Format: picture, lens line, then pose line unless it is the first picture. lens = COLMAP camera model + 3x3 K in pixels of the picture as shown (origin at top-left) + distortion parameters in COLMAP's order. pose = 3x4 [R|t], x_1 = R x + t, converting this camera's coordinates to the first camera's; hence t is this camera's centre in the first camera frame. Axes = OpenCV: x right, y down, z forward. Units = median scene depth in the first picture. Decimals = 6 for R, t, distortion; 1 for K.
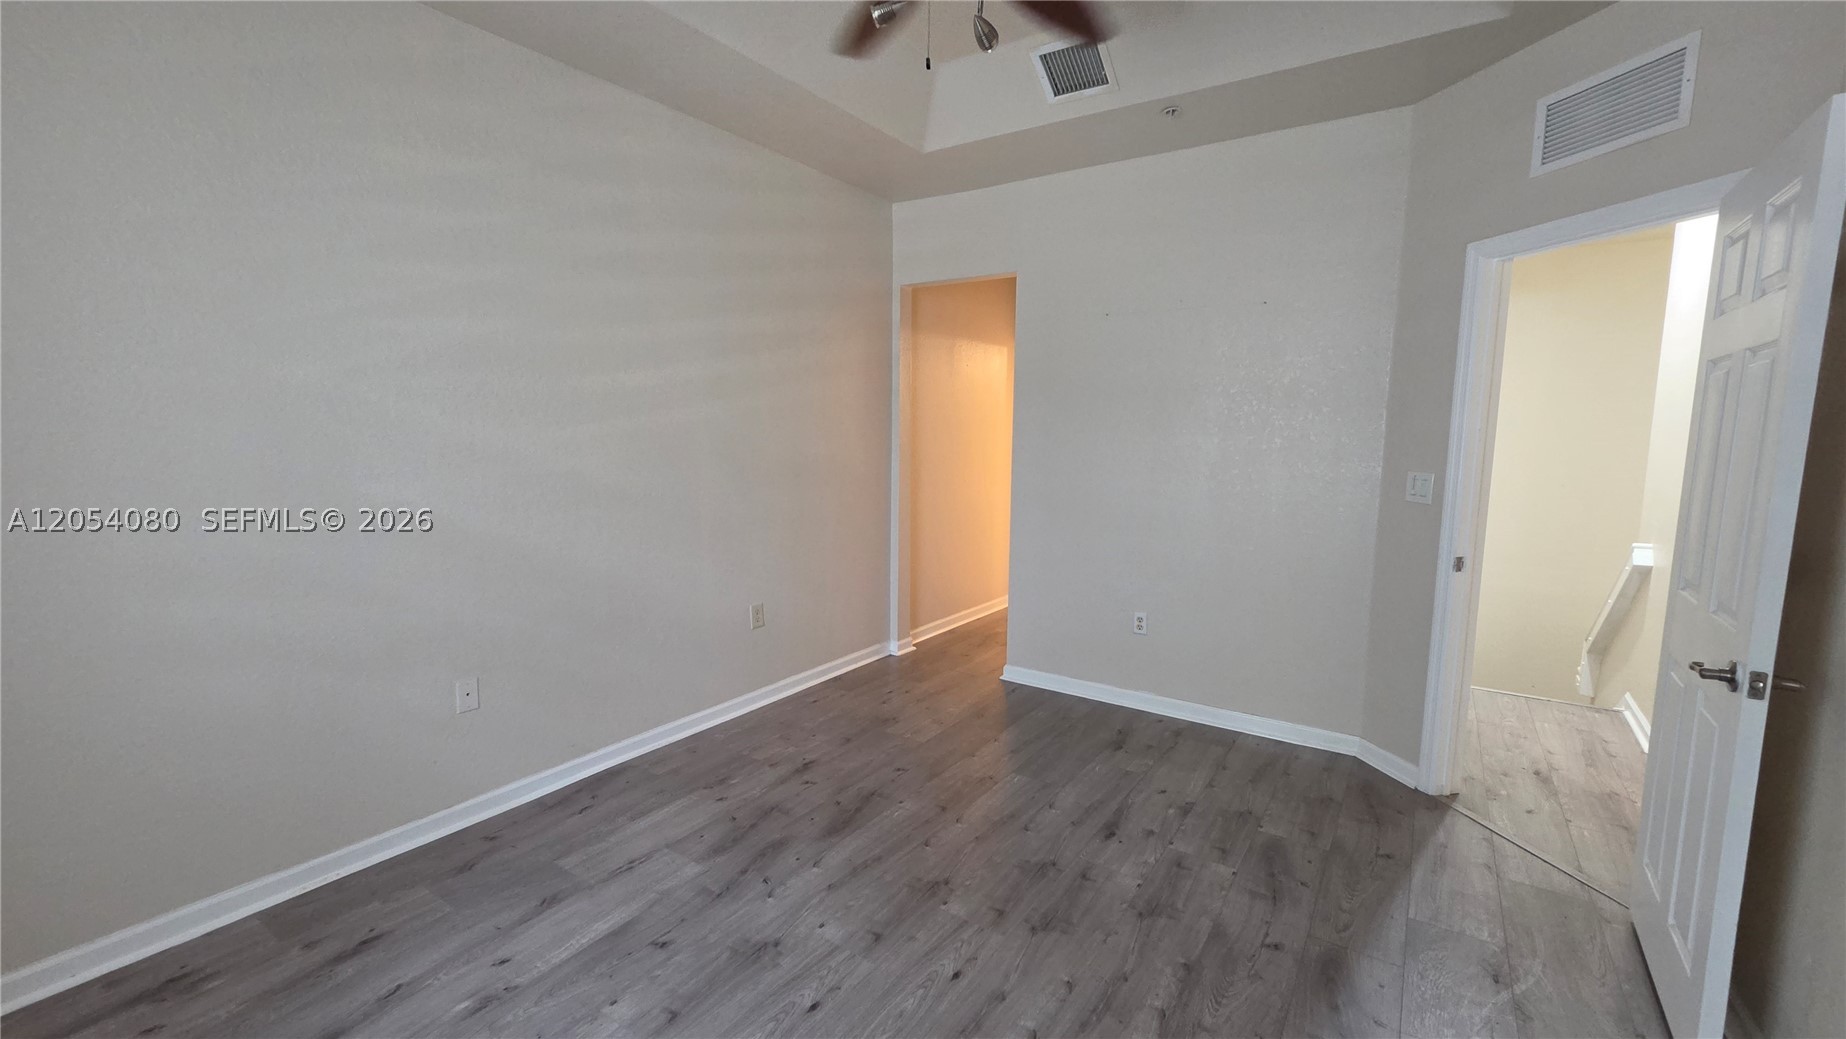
lens RADIAL K [[758.4, 0, 946.7], [0, 758.4, 528.6], [0, 0, 1]] dist [0.001030, -0.000005]
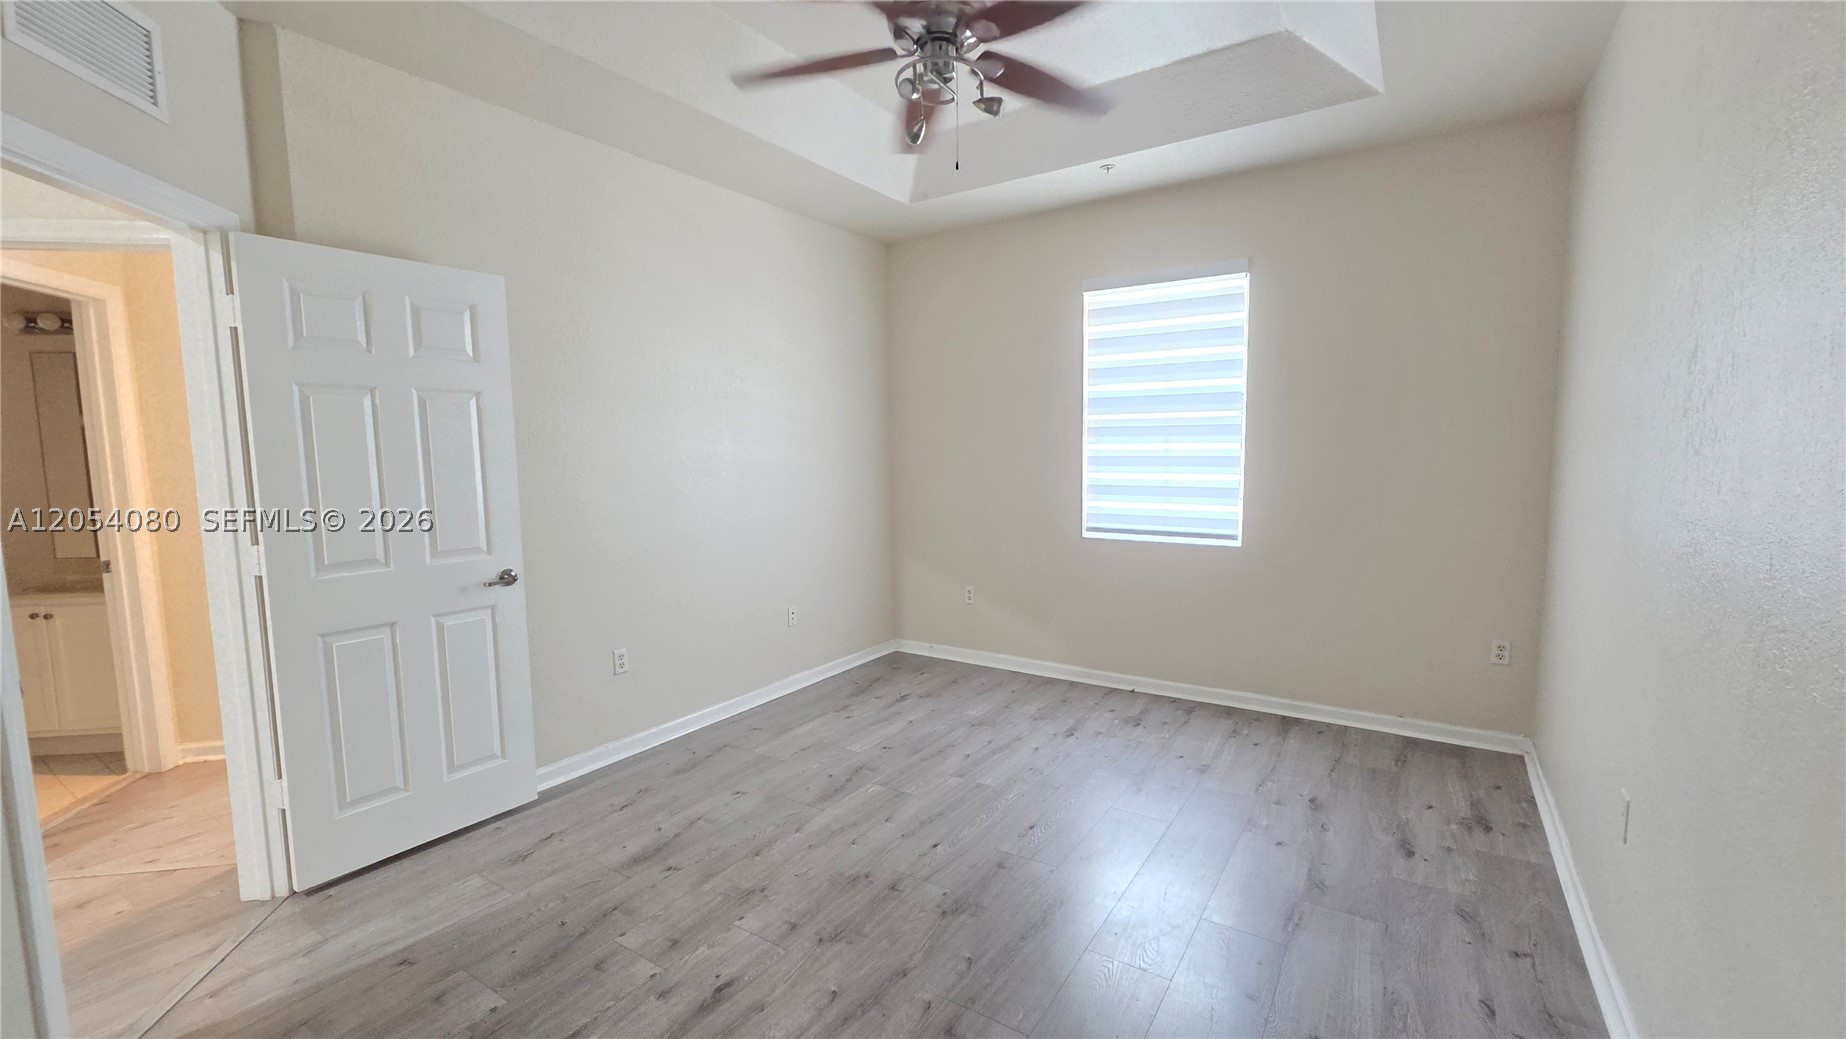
lens RADIAL K [[755.8, 0, 935.6], [0, 755.8, 520.9], [0, 0, 1]] dist [-0.001730, -0.000008]
pose [[-0.999999, 0.000504, 0.000979, 0.007614], [0.000718, 0.972490, 0.232942, -0.215030], [-0.000835, 0.232943, -0.972490, 1.647742]]
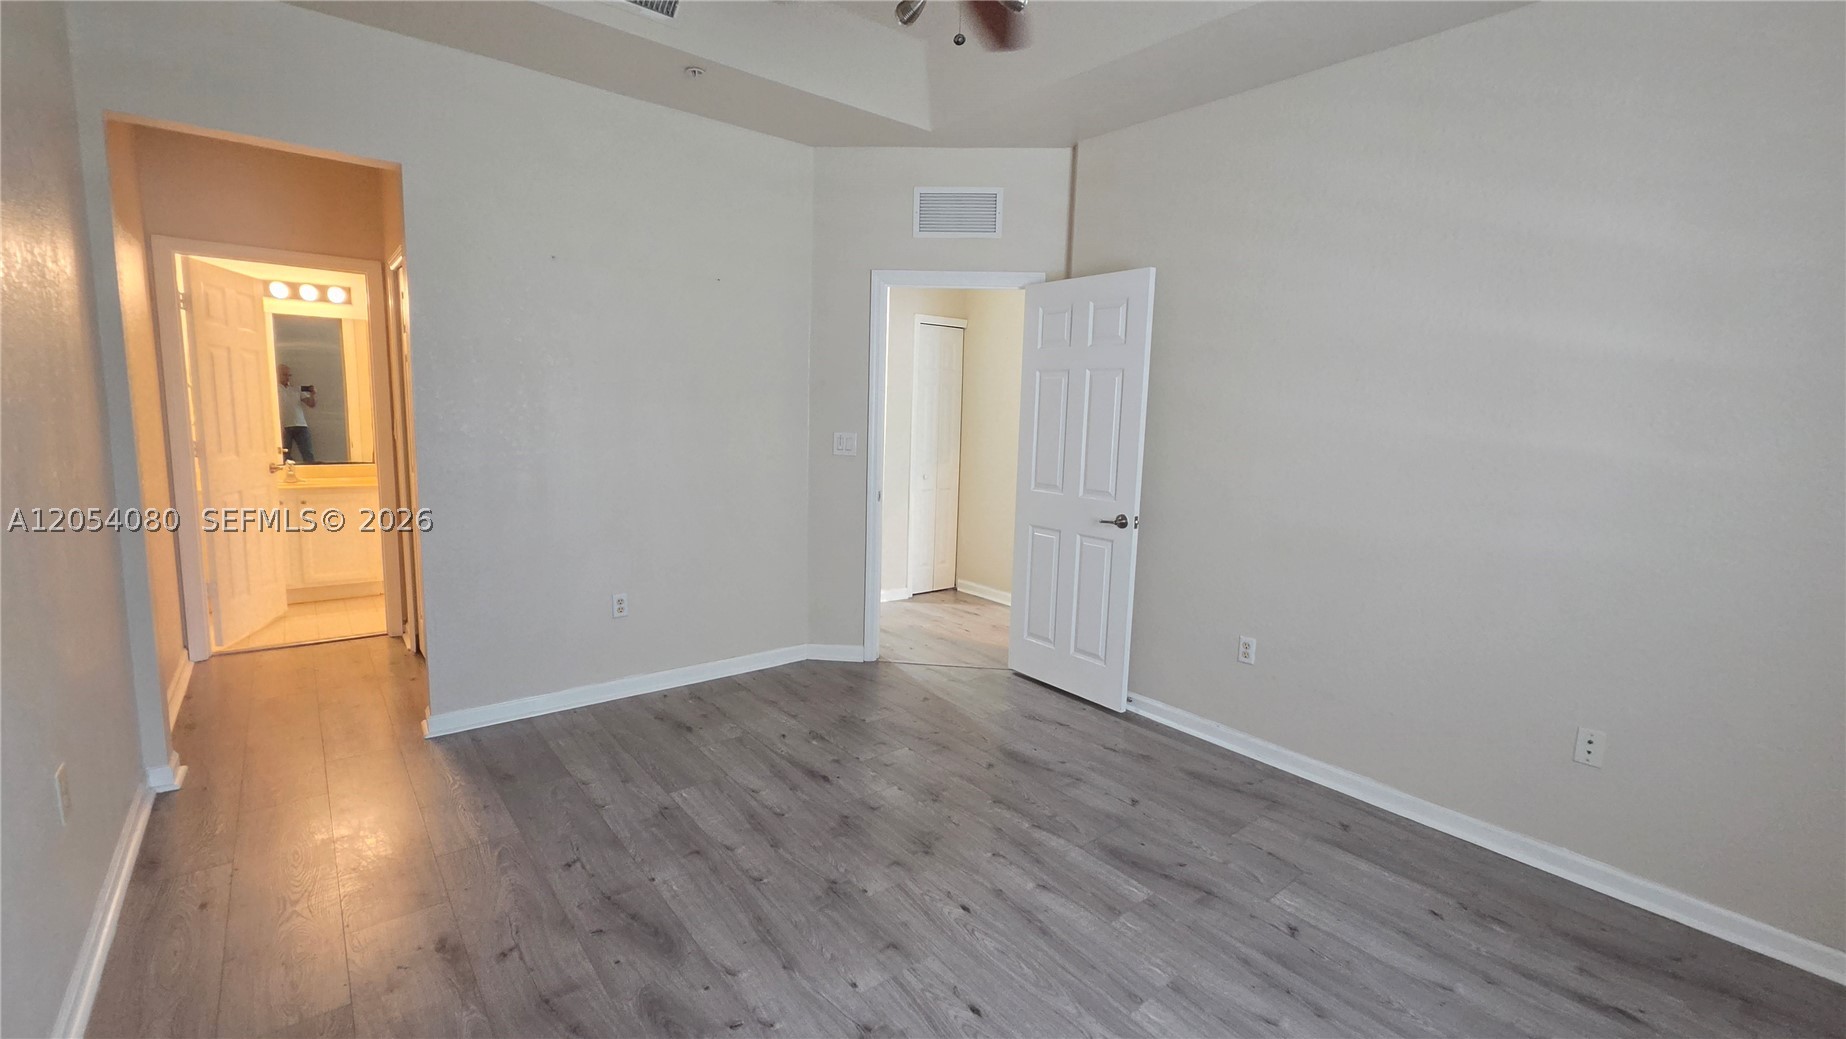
lens RADIAL K [[755.8, 0, 935.6], [0, 755.8, 520.9], [0, 0, 1]] dist [-0.001730, -0.000008]
pose [[0.290663, -0.139250, 0.946639, -0.719478], [0.097044, 0.988542, 0.115617, -0.067627], [-0.951892, 0.058260, 0.300846, 0.518533]]
